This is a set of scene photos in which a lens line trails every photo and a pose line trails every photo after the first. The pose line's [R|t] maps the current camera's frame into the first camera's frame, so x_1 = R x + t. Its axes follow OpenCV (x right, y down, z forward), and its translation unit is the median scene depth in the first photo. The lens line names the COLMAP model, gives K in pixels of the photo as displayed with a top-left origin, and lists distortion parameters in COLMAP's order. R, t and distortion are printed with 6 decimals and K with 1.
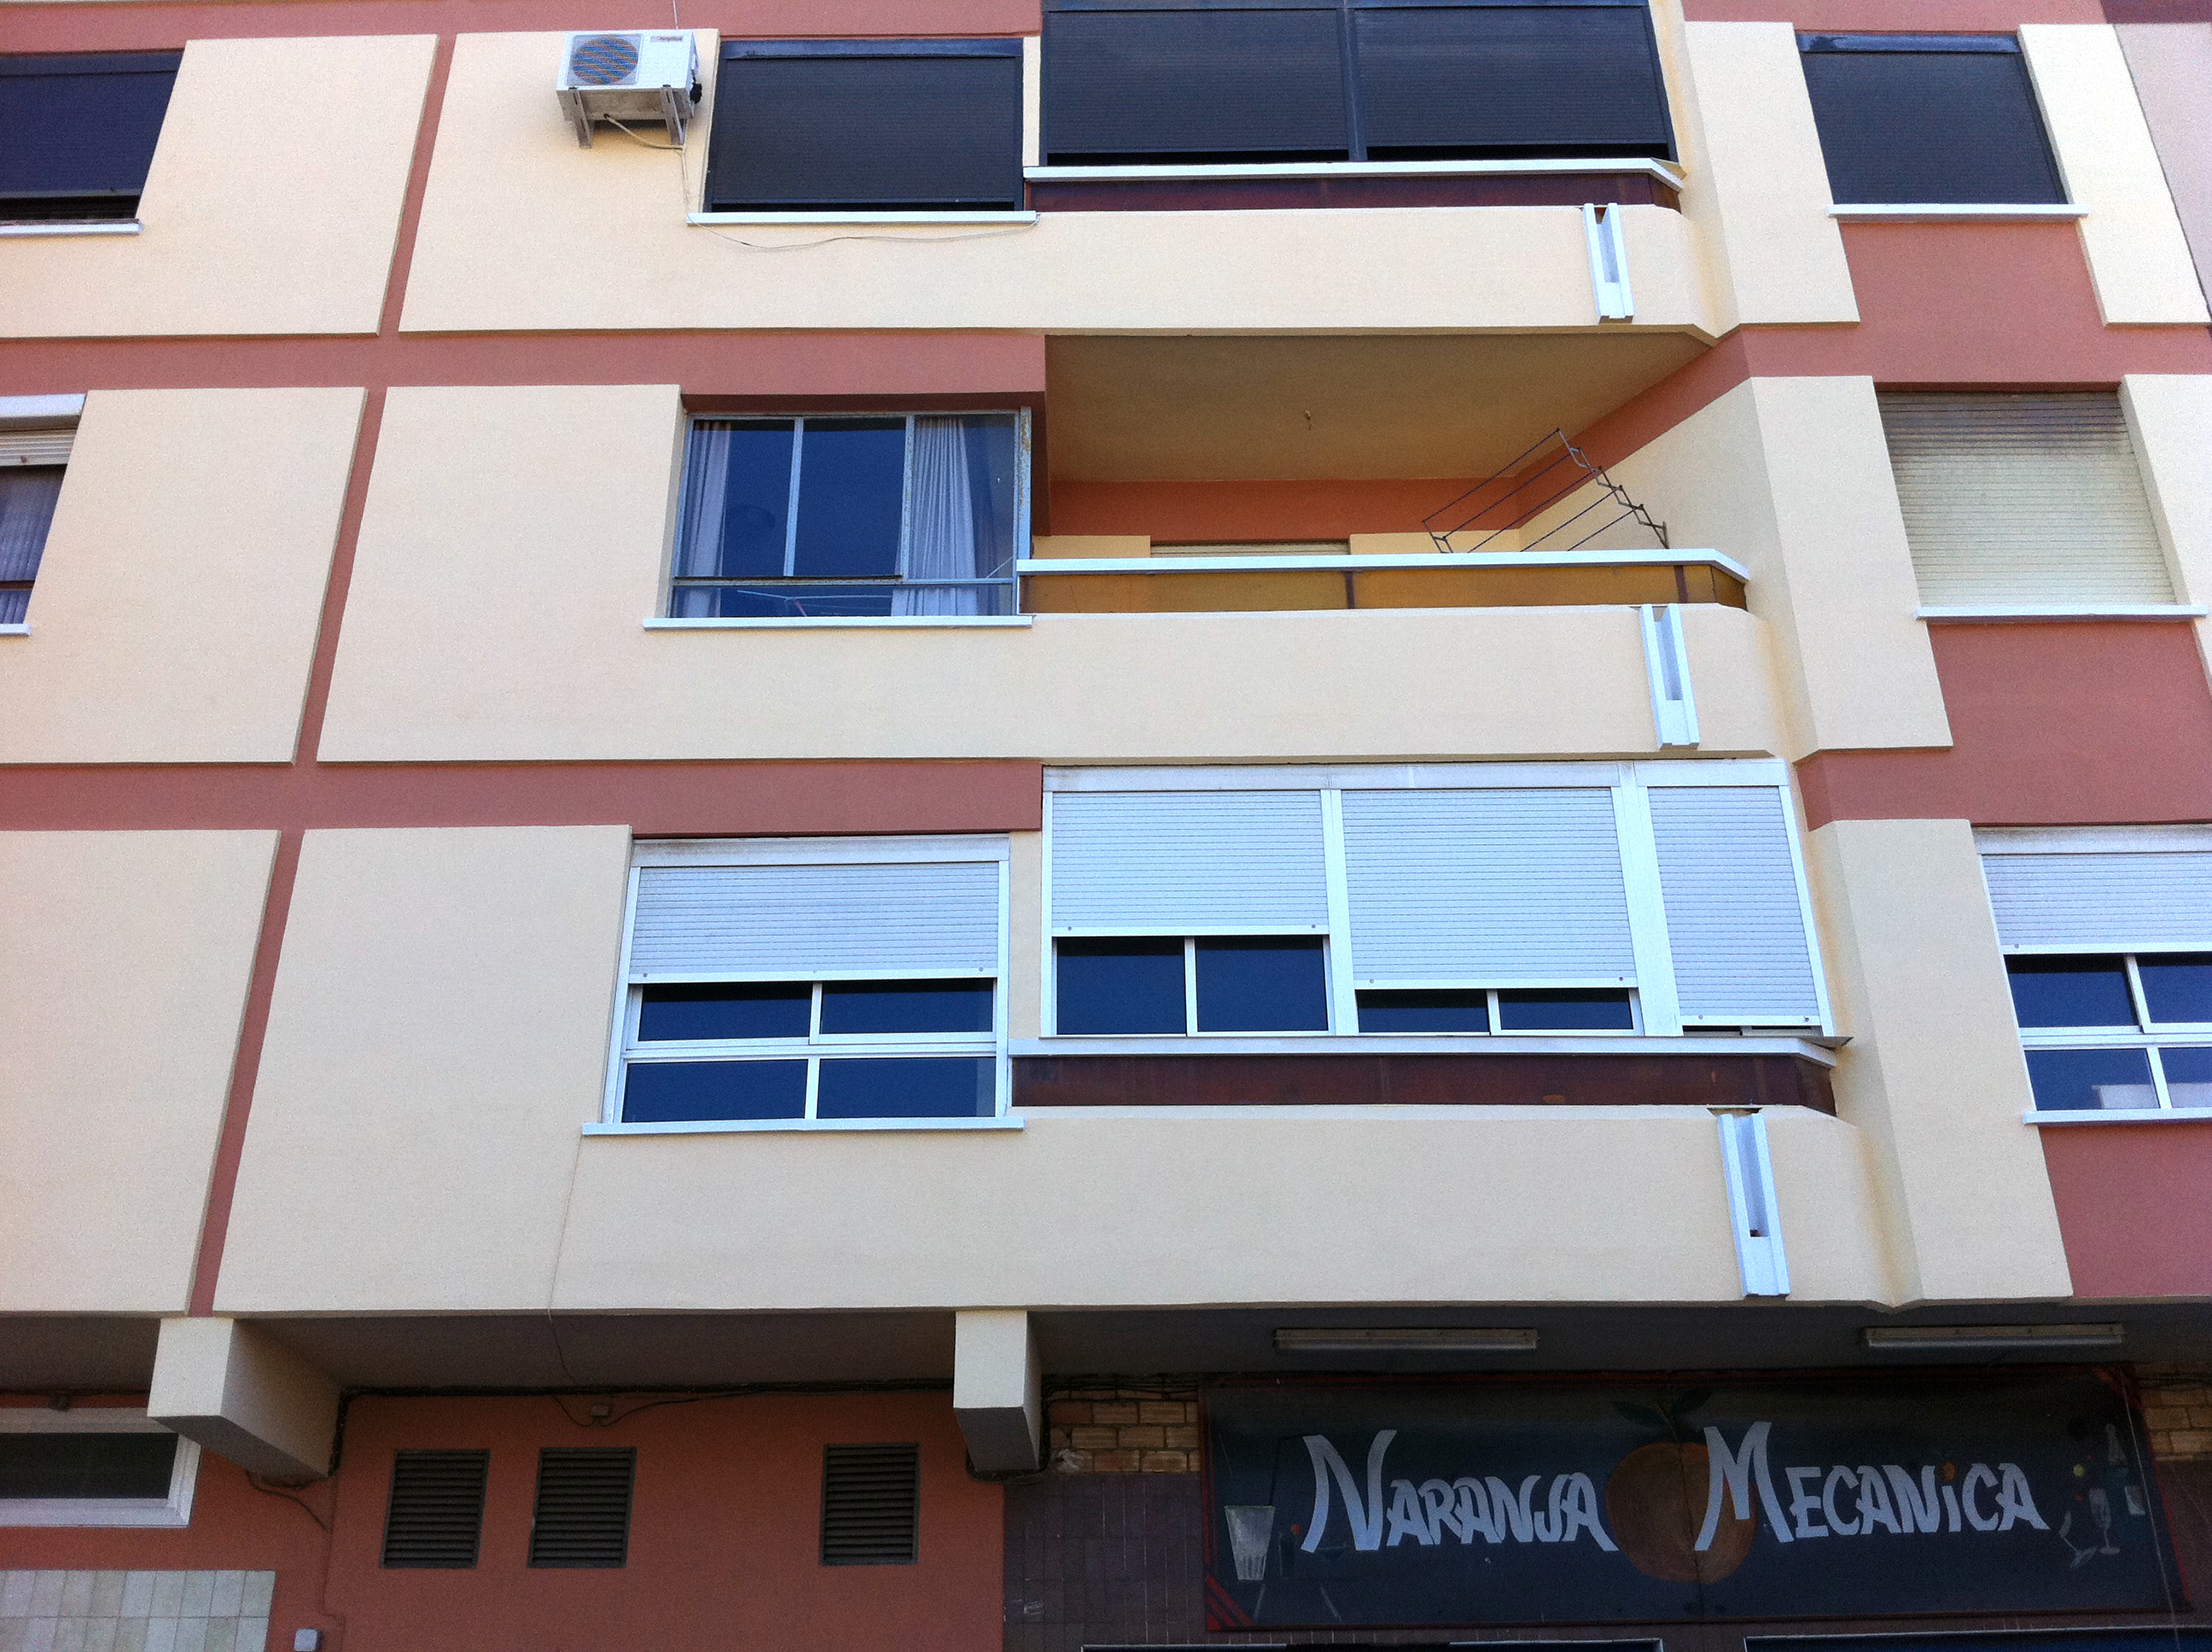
lens RADIAL K [[2000.1, 0, 1104.2], [0, 2000.1, 782.0], [0, 0, 1]] dist [0.075236, -0.319276]
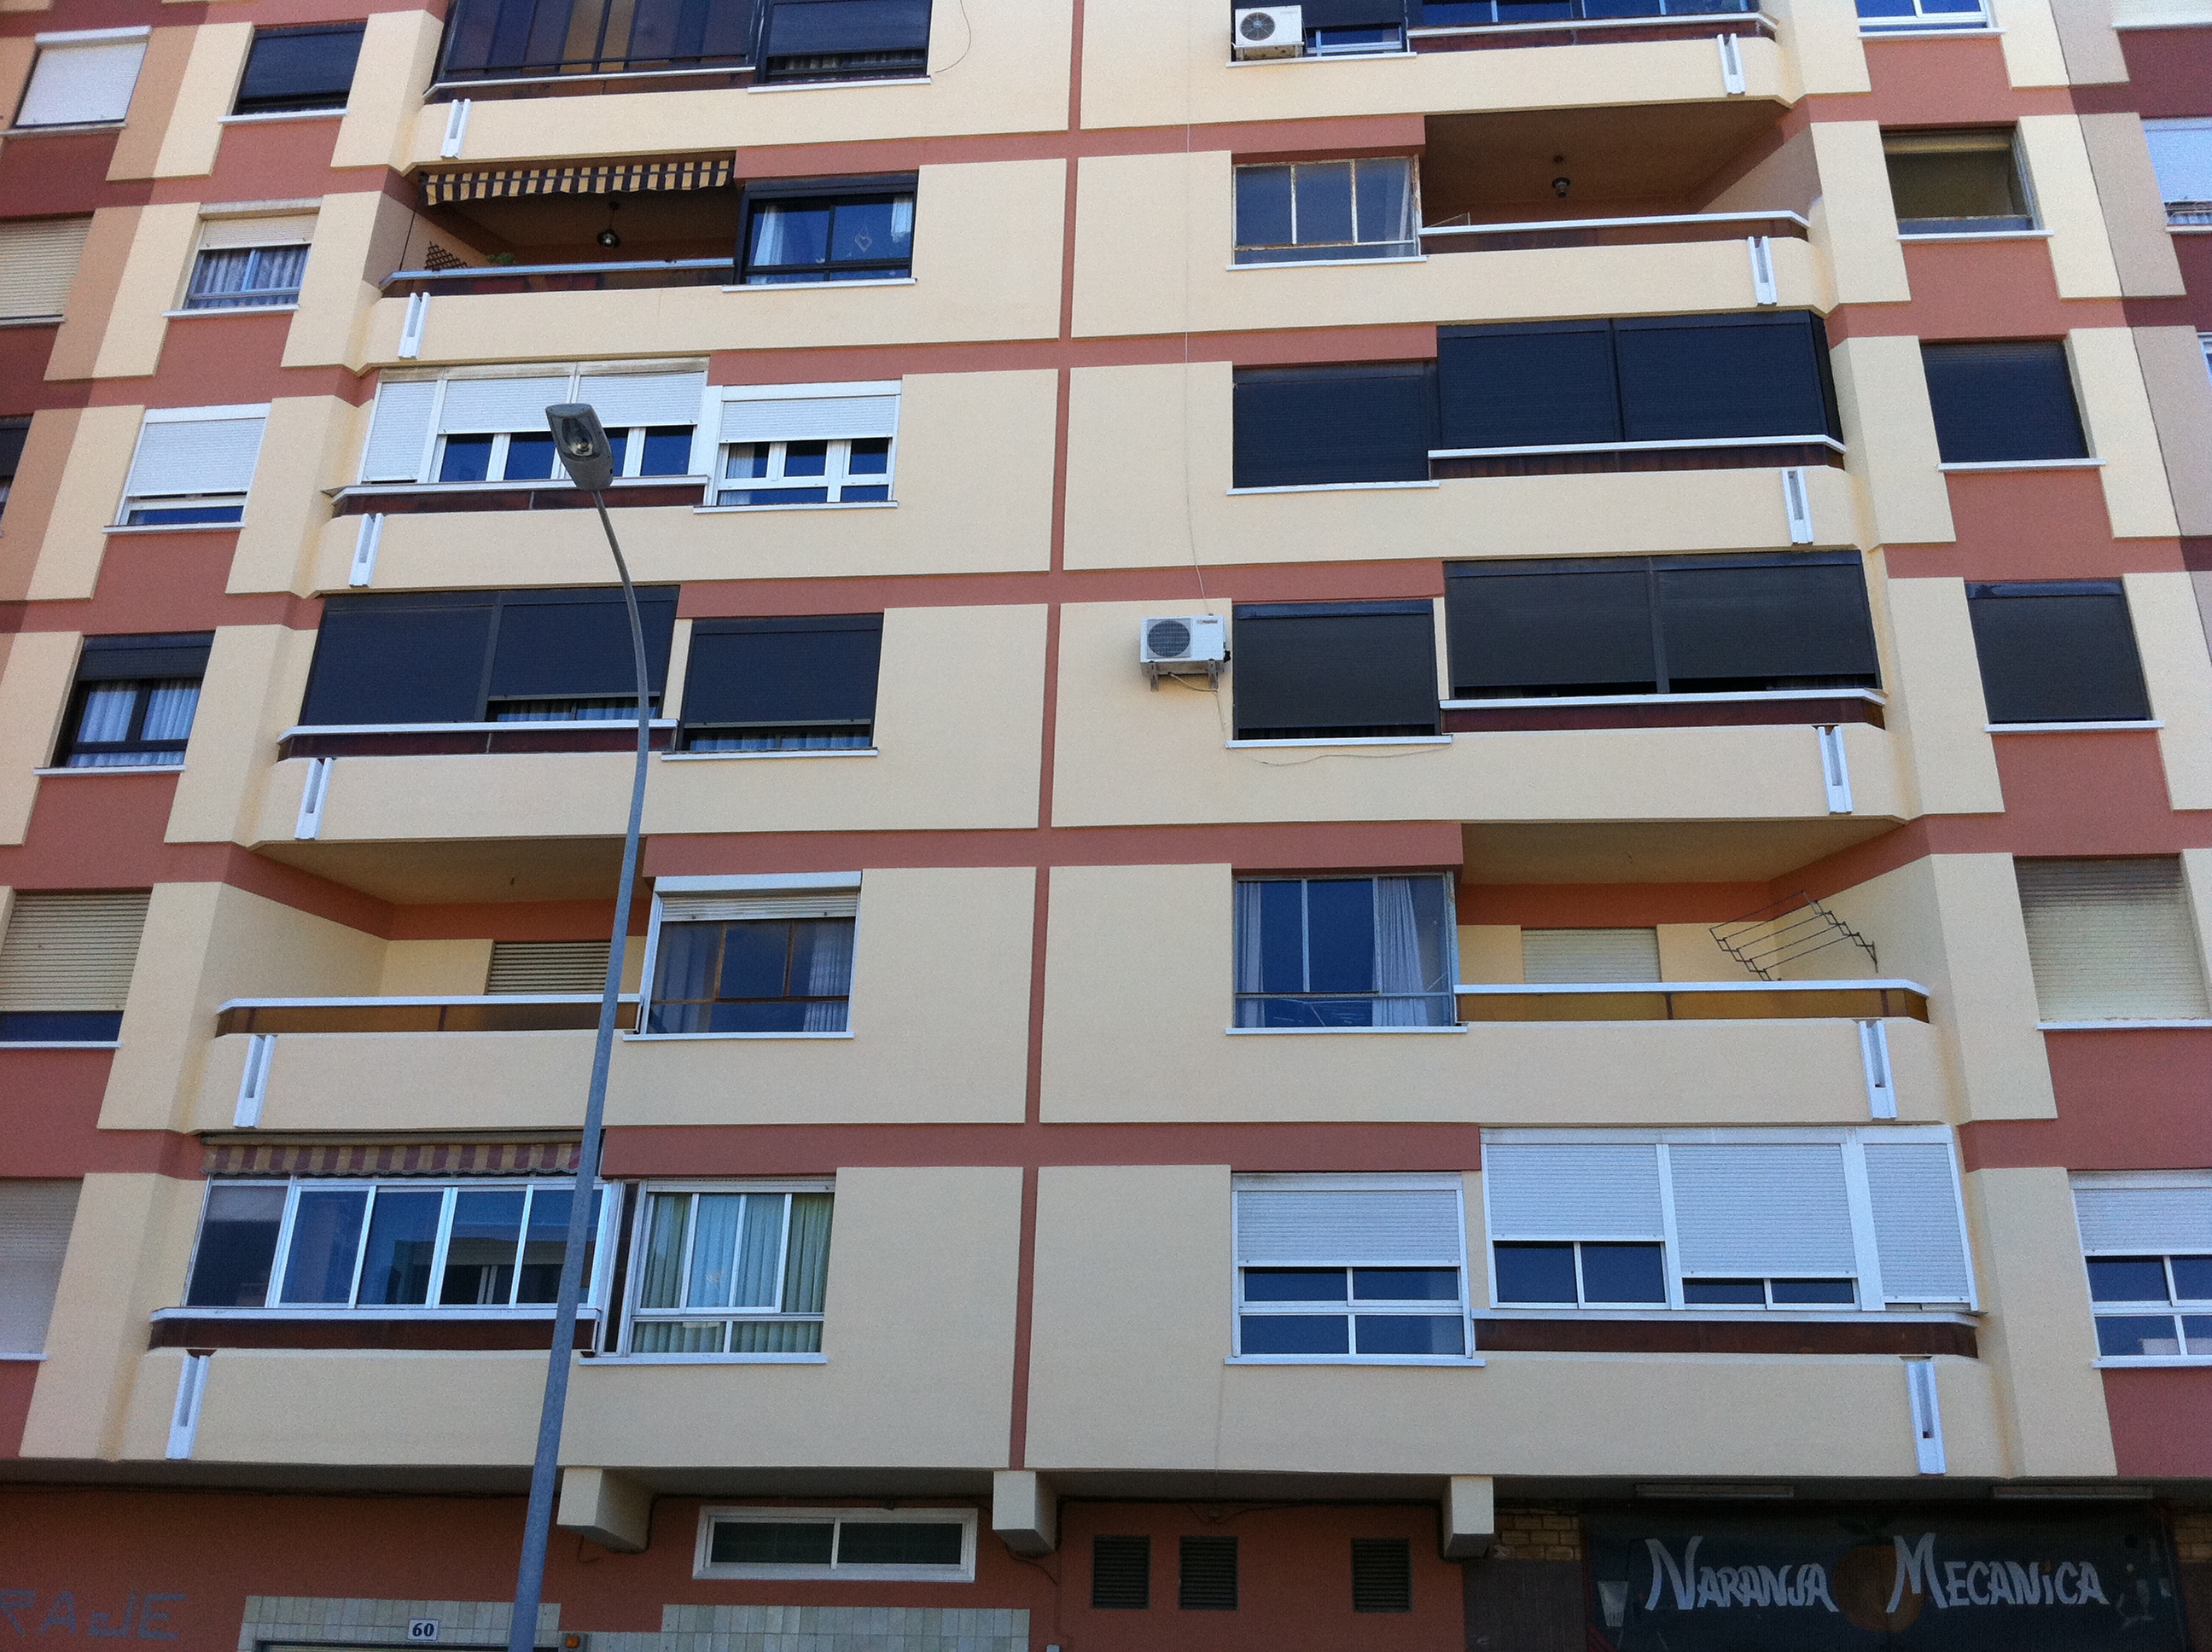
lens RADIAL K [[1898.3, 0, 1106.0], [0, 1898.3, 826.0], [0, 0, 1]] dist [0.003038, -0.144449]
pose [[0.994524, -0.008185, -0.104191, -0.174632], [0.010499, 0.999710, 0.021684, -0.296854], [0.103984, -0.022659, 0.994321, -0.566870]]
